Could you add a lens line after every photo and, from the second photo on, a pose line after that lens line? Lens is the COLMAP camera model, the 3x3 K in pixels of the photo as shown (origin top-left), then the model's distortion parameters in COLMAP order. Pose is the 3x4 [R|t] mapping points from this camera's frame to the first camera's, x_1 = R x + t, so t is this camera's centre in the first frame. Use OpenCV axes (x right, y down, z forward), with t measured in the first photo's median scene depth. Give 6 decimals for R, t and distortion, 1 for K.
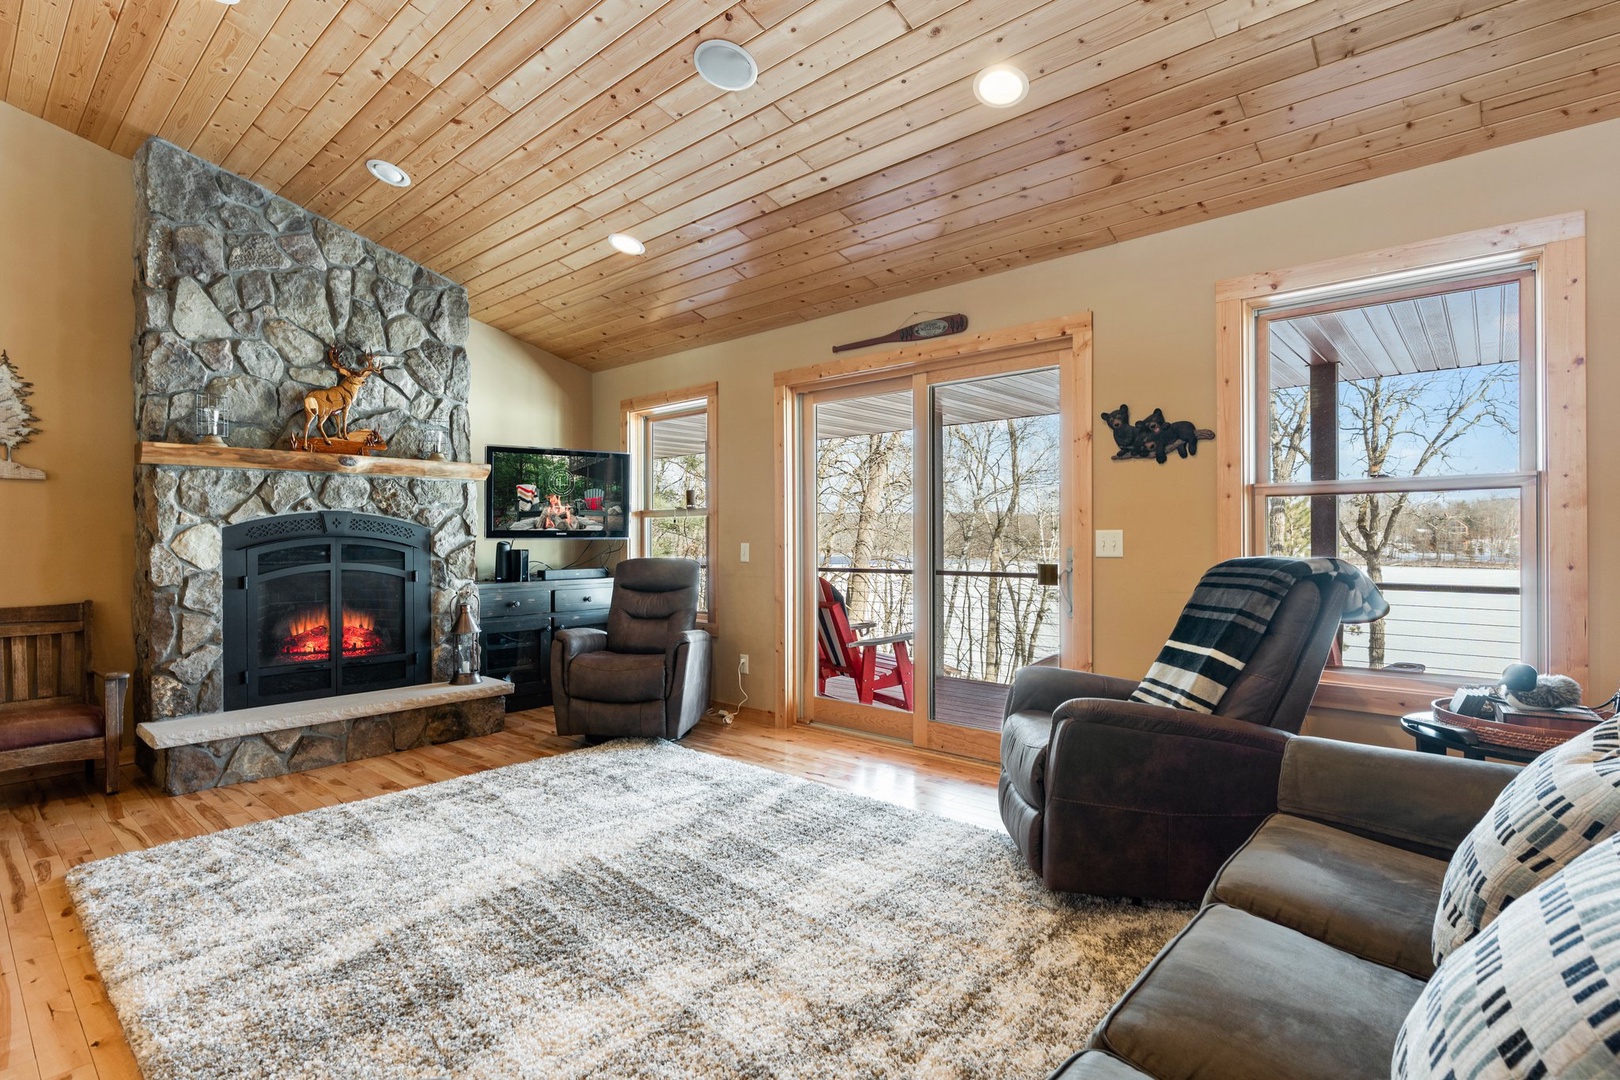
lens RADIAL K [[789.2, 0, 810.0], [0, 789.2, 540.0], [0, 0, 1]] dist [0.000147, 0.000198]
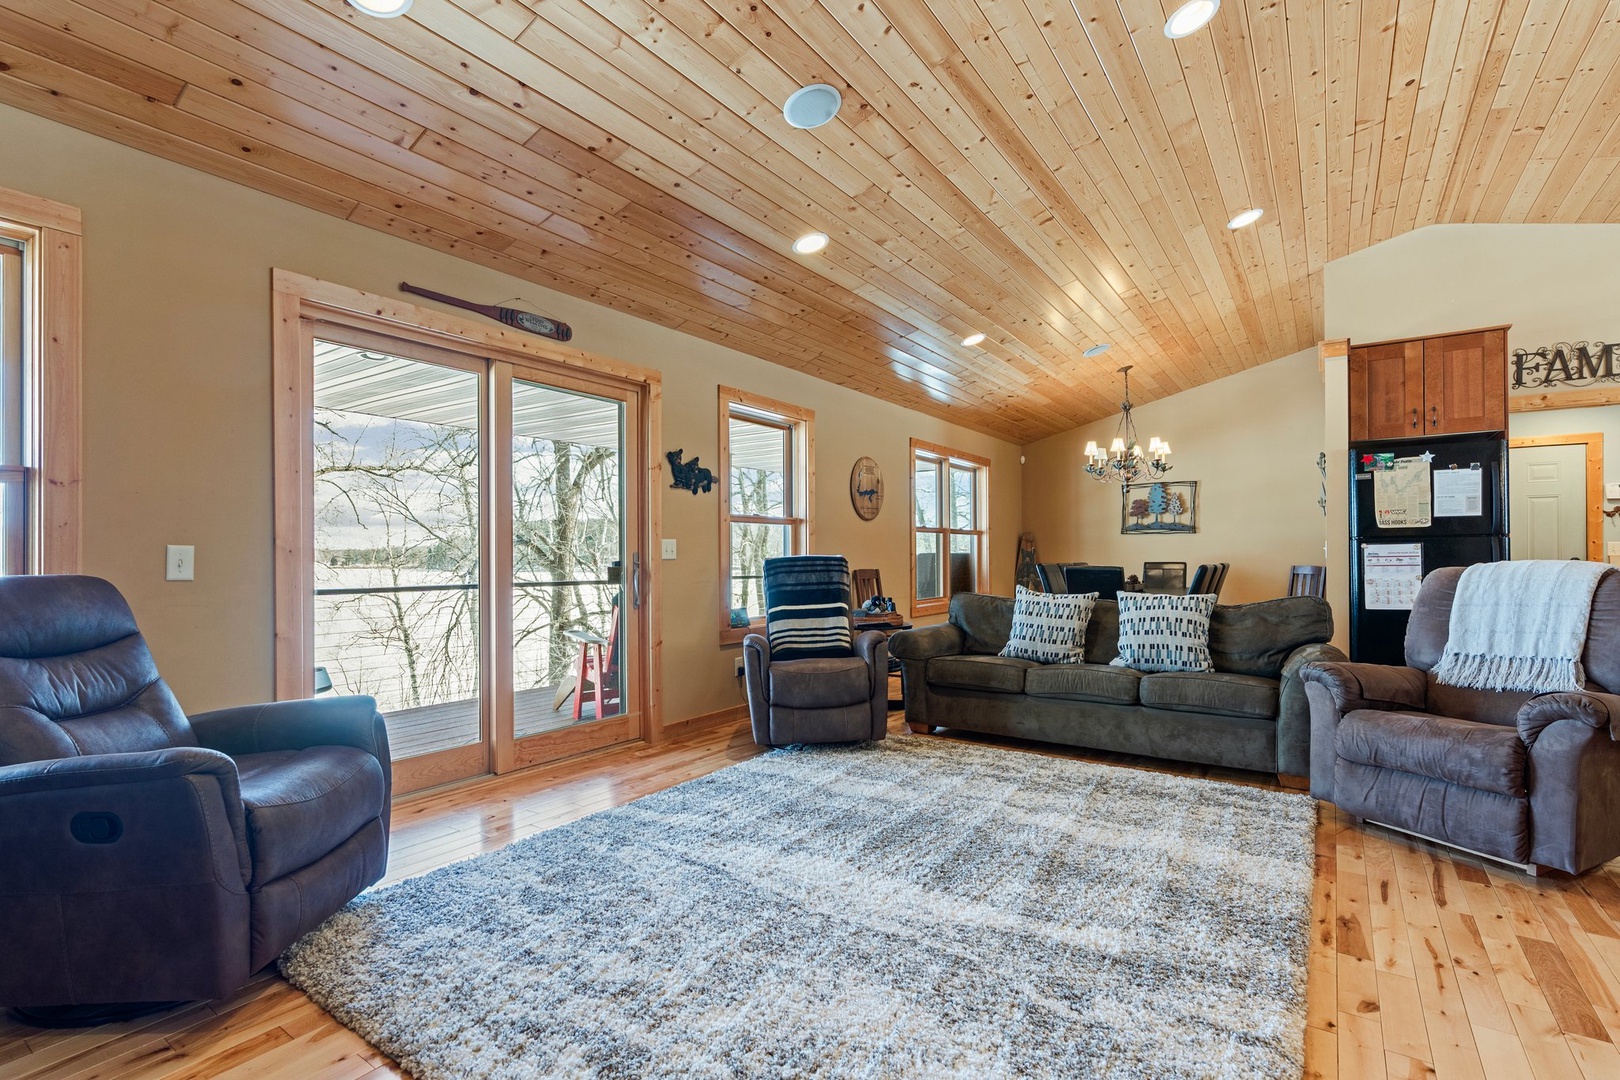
lens RADIAL K [[738.5, 0, 817.8], [0, 738.5, 553.4], [0, 0, 1]] dist [0.000633, 0.000172]
pose [[-0.110384, 0.008792, 0.993850, -0.944363], [0.008620, 0.999932, -0.007888, 0.024649], [-0.993852, 0.007696, -0.110452, 0.934044]]
